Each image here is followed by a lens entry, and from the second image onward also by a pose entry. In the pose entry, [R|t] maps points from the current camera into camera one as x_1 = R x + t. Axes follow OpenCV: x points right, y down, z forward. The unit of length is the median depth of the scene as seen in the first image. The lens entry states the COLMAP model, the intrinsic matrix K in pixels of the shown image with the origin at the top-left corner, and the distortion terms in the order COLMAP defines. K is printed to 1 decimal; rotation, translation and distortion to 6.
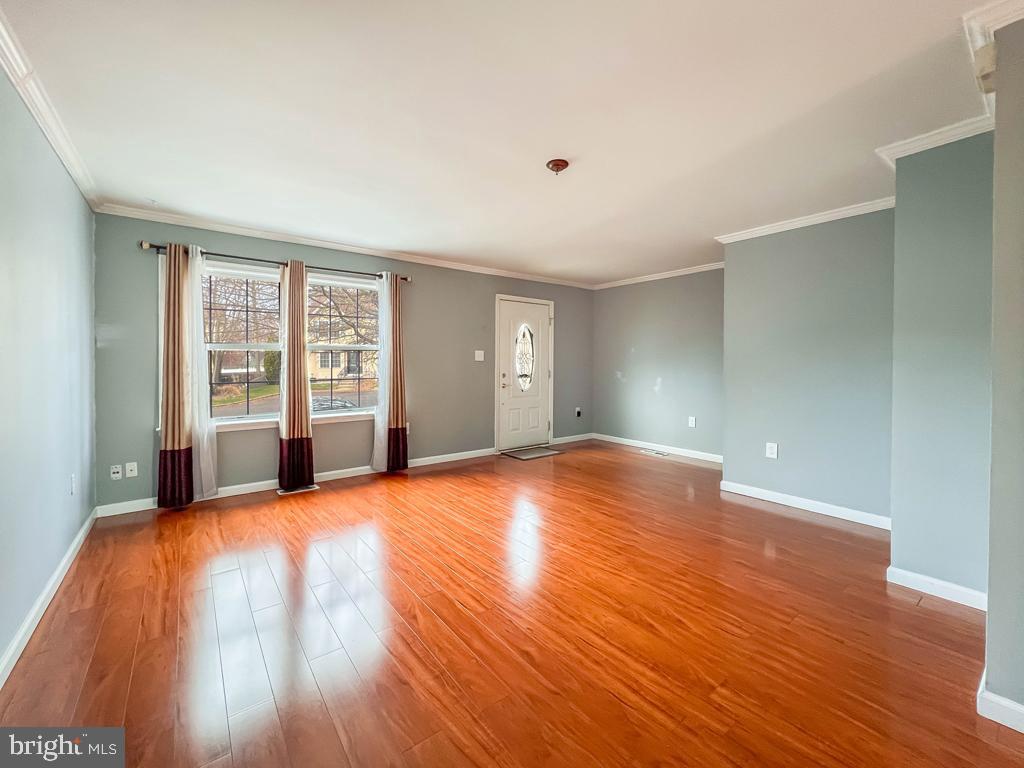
lens RADIAL K [[424.7, 0, 526.2], [0, 424.7, 368.5], [0, 0, 1]] dist [-0.003998, 0.001037]
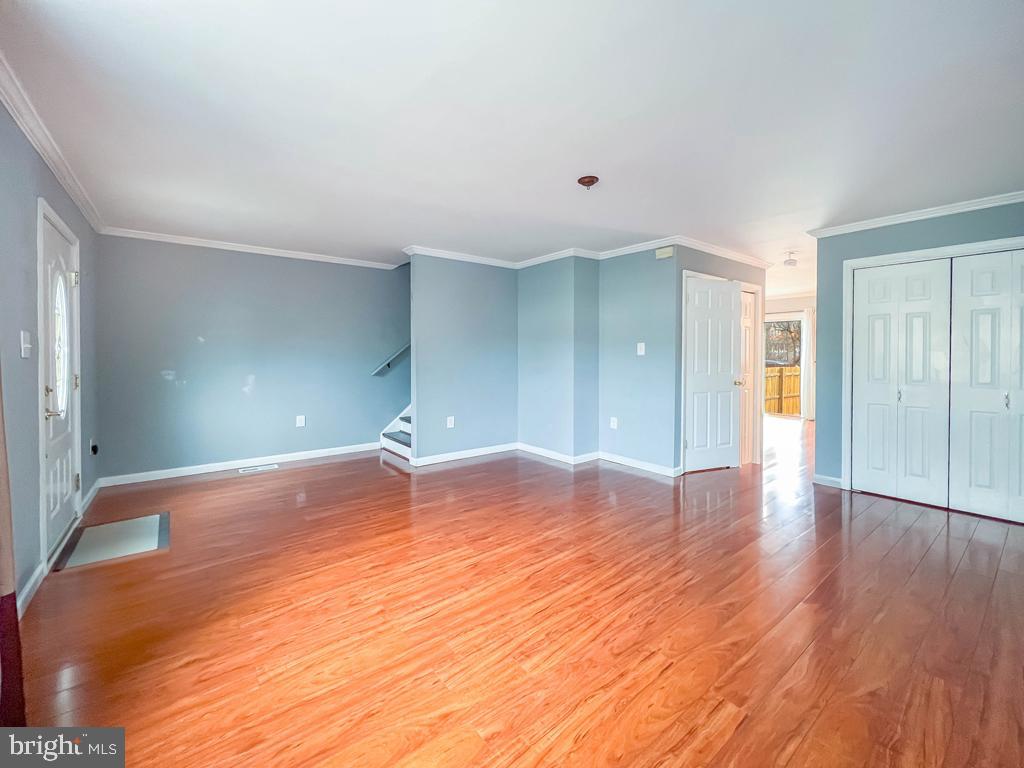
lens RADIAL K [[417.4, 0, 494.0], [0, 417.4, 356.6], [0, 0, 1]] dist [0.001480, 0.000213]
pose [[0.048768, -0.008485, 0.998774, -0.615613], [0.024475, 0.999674, 0.007298, -0.010772], [-0.998510, 0.024089, 0.048960, 0.723591]]
